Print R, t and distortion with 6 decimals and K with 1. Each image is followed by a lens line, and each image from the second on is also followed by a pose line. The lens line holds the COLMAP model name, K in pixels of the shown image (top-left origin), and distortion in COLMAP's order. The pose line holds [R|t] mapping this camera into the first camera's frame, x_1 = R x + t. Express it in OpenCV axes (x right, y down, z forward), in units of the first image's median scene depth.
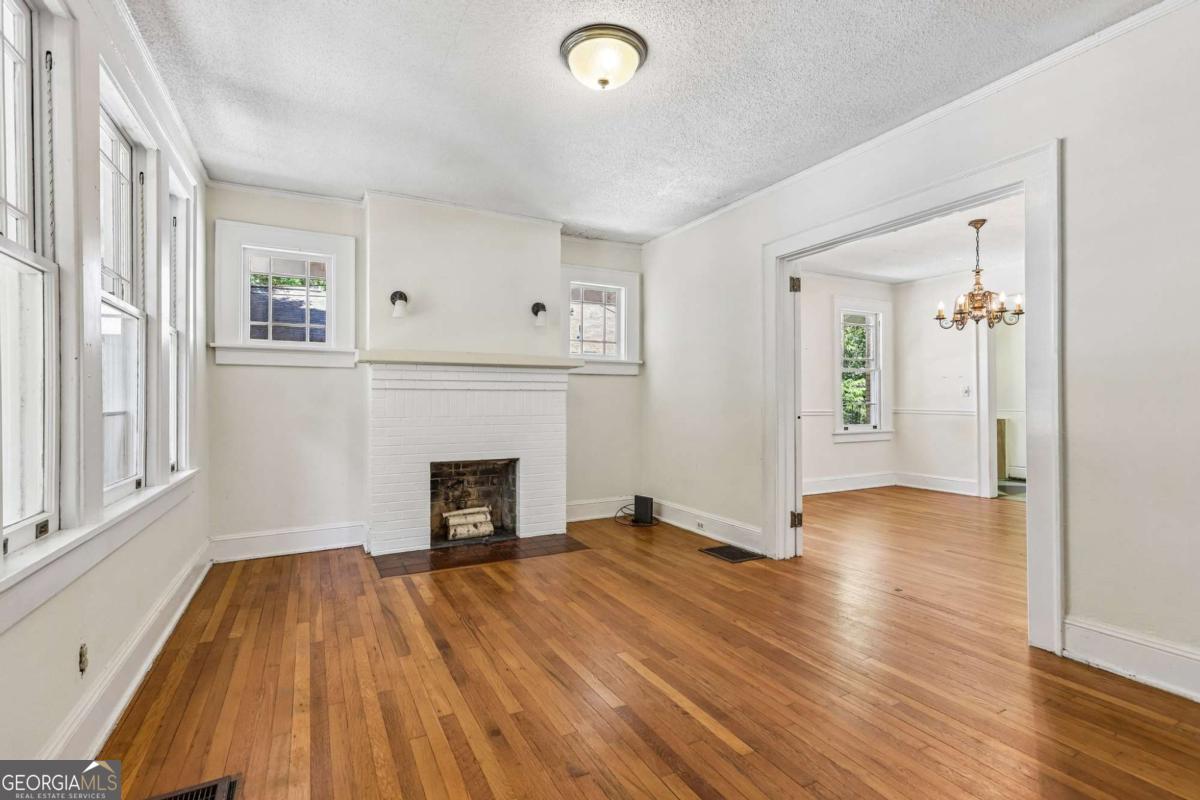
lens RADIAL K [[552.2, 0, 600.0], [0, 552.2, 400.0], [0, 0, 1]] dist [0.001880, -0.000111]
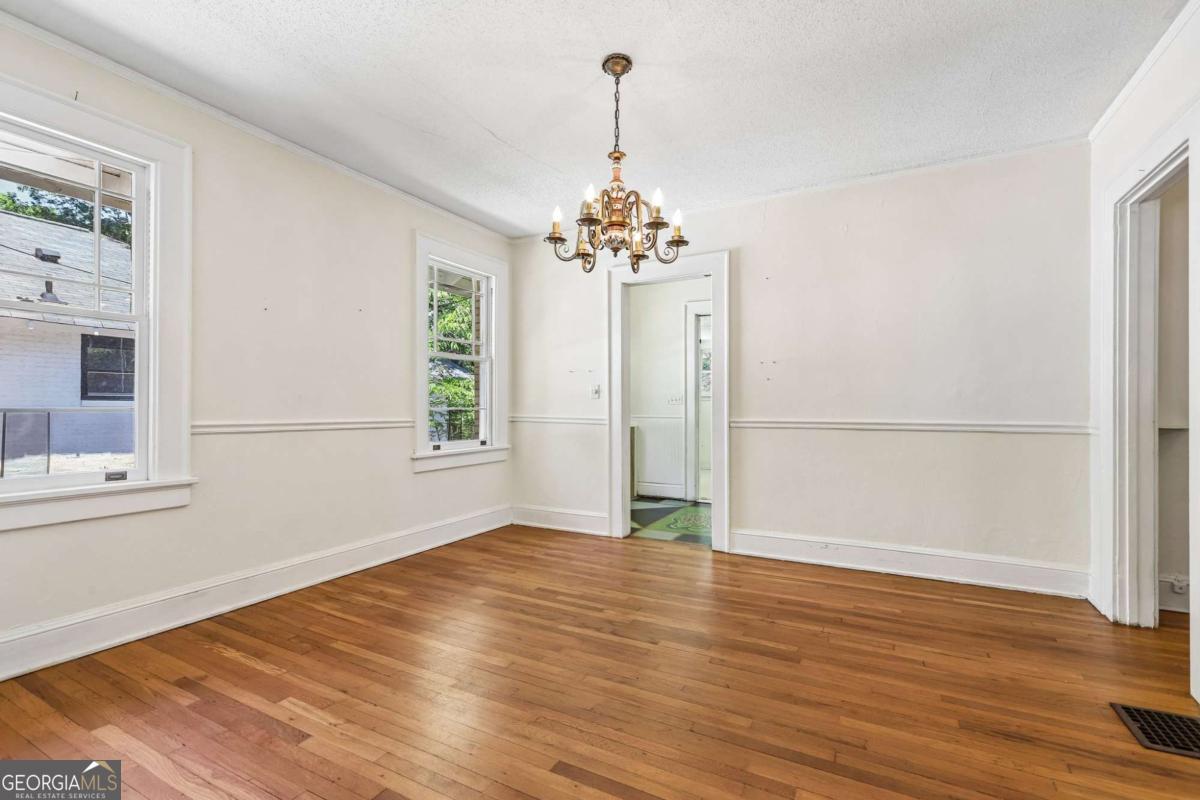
lens RADIAL K [[543.6, 0, 603.4], [0, 543.6, 405.3], [0, 0, 1]] dist [0.002335, 0.000705]
pose [[0.825625, 0.006090, 0.564186, 0.271569], [-0.006793, 0.999977, -0.000854, 0.002947], [-0.564178, -0.003128, 0.825647, 0.411570]]
